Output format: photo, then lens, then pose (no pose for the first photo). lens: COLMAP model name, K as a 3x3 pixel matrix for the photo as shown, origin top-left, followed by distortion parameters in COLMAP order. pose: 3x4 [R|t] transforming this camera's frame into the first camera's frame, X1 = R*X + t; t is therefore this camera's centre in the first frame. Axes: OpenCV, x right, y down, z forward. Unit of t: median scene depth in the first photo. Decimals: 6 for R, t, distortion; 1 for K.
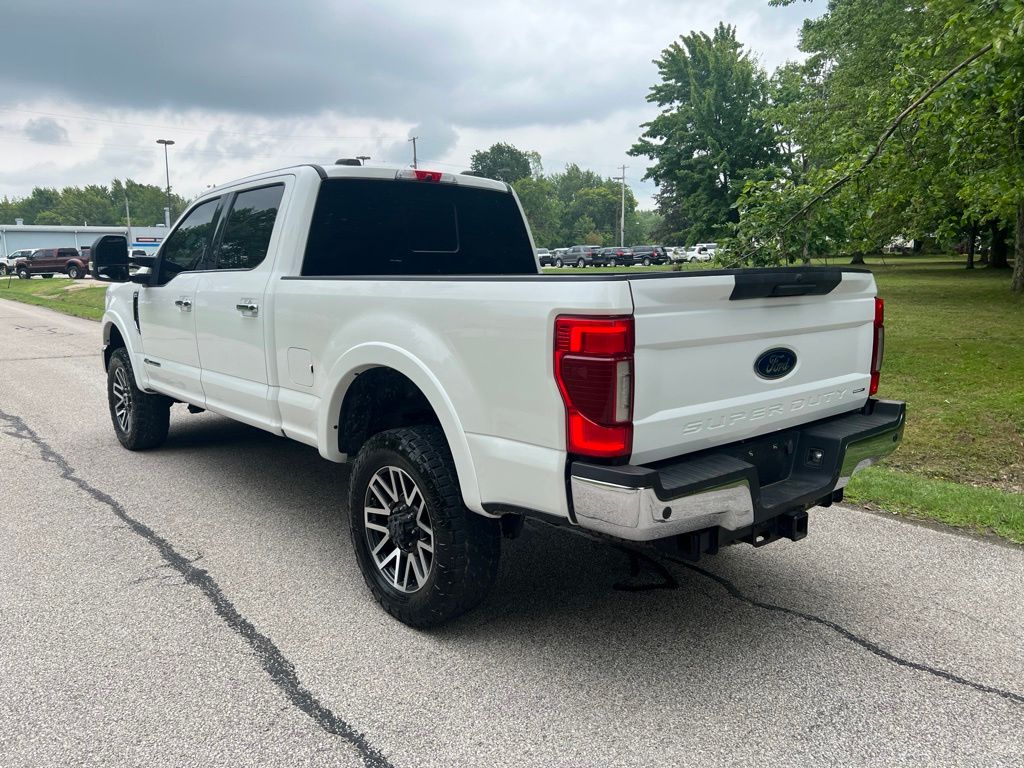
lens RADIAL K [[772.6, 0, 511.4], [0, 772.6, 388.1], [0, 0, 1]] dist [0.036780, -0.029505]
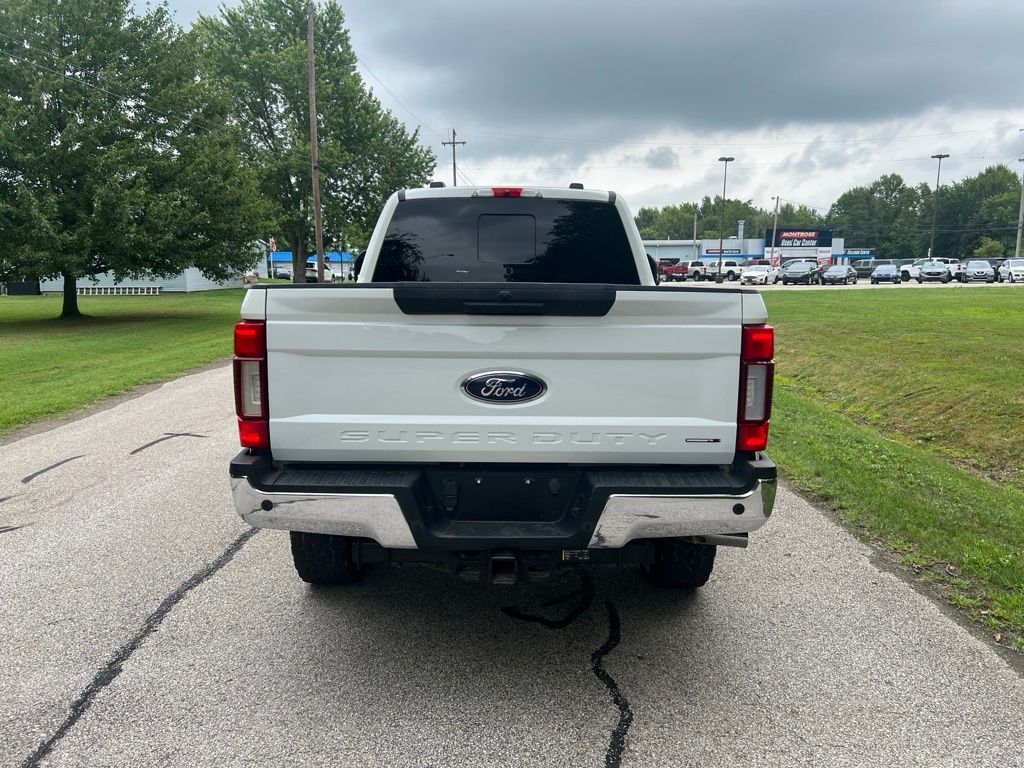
lens RADIAL K [[772.6, 0, 510.0], [0, 772.6, 386.0], [0, 0, 1]] dist [0.036780, -0.029505]
pose [[0.760424, 0.105181, -0.640852, 0.809517], [-0.115365, 0.992981, 0.026085, -0.050383], [0.639097, 0.054097, 0.767221, 0.269599]]
